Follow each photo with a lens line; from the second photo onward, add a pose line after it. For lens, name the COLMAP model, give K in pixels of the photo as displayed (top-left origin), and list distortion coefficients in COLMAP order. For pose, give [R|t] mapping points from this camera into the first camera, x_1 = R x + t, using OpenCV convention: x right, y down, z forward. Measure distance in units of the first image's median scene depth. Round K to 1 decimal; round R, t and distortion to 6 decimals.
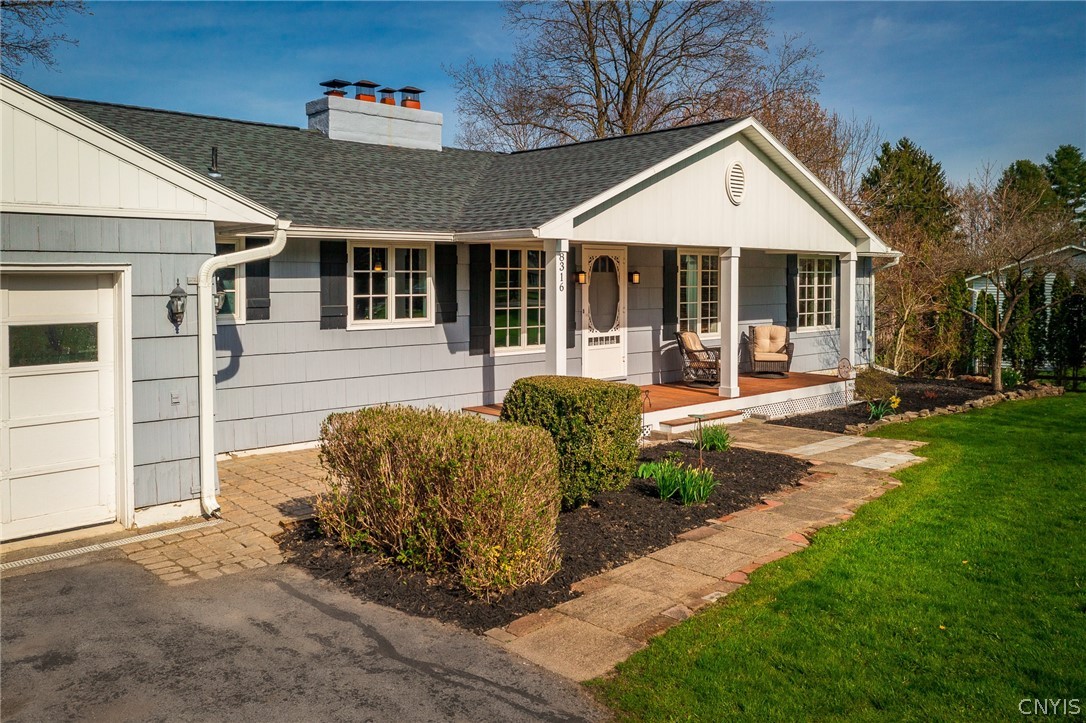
lens RADIAL K [[891.4, 0, 560.3], [0, 891.4, 307.0], [0, 0, 1]] dist [-0.022815, -0.000865]
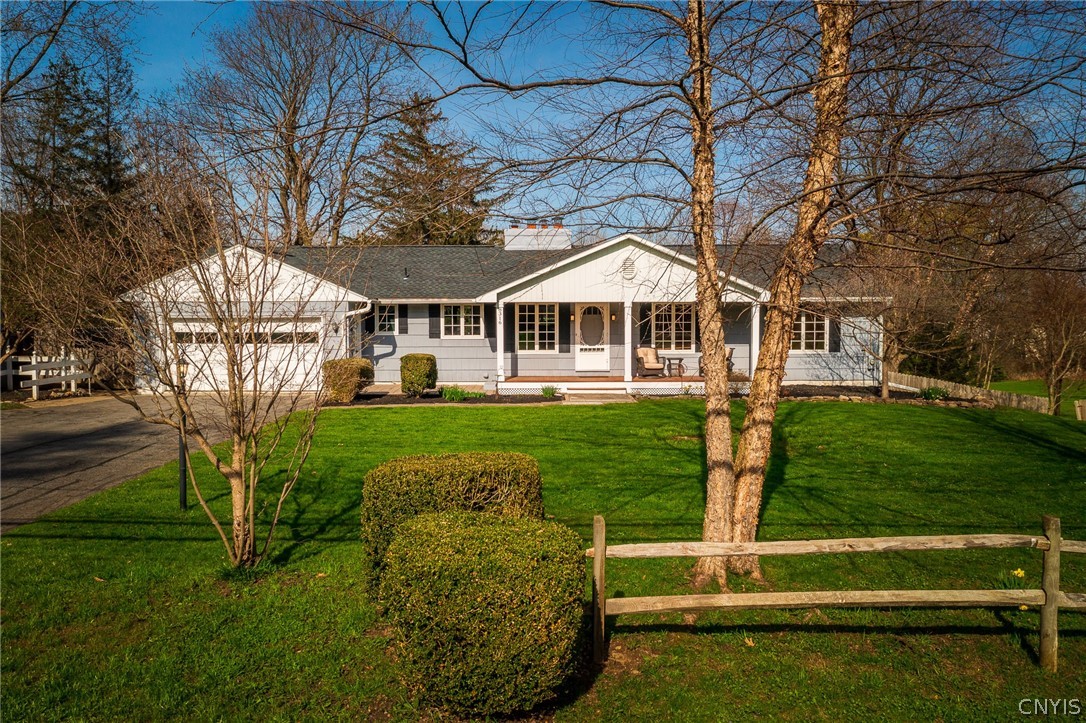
lens RADIAL K [[891.4, 0, 560.3], [0, 891.4, 307.0], [0, 0, 1]] dist [-0.022815, -0.000865]
pose [[0.722931, -0.002777, -0.690914, 1.579930], [-0.019673, 0.999504, -0.024602, -0.008223], [0.690640, 0.031378, 0.722518, -0.529206]]
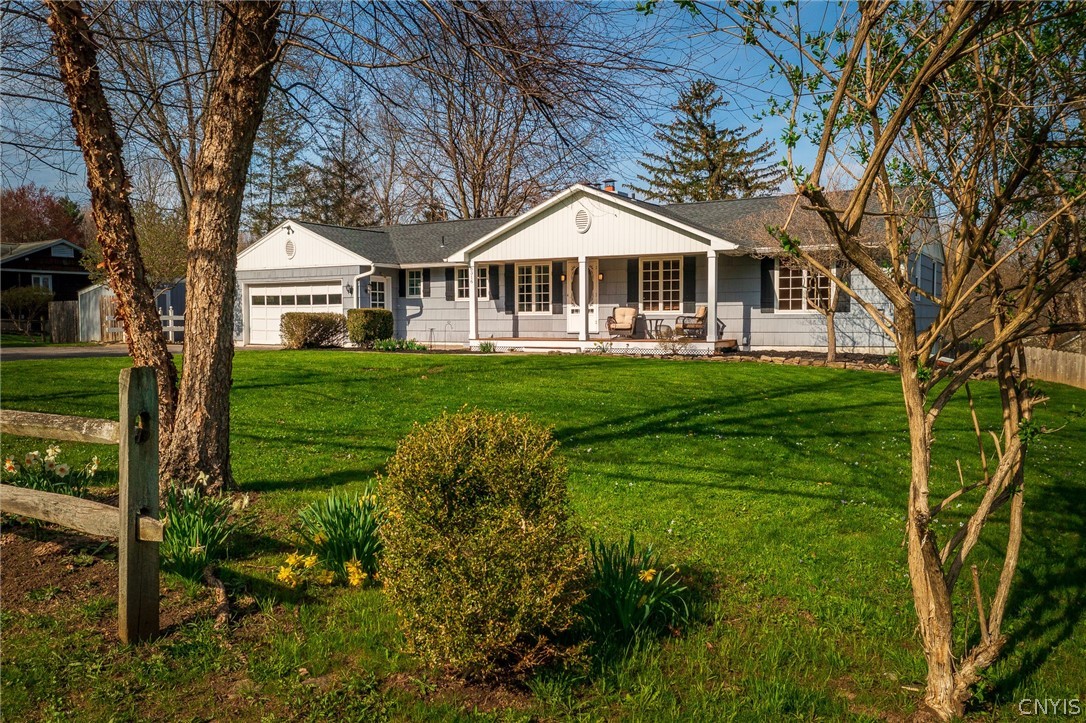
lens RADIAL K [[877.7, 0, 543.0], [0, 877.7, 361.5], [0, 0, 1]] dist [-0.011753, 0.000758]
pose [[0.263041, 0.044963, -0.963736, 2.131996], [-0.027163, 0.998863, 0.039188, 0.086575], [0.964402, 0.015870, 0.263964, 0.517439]]
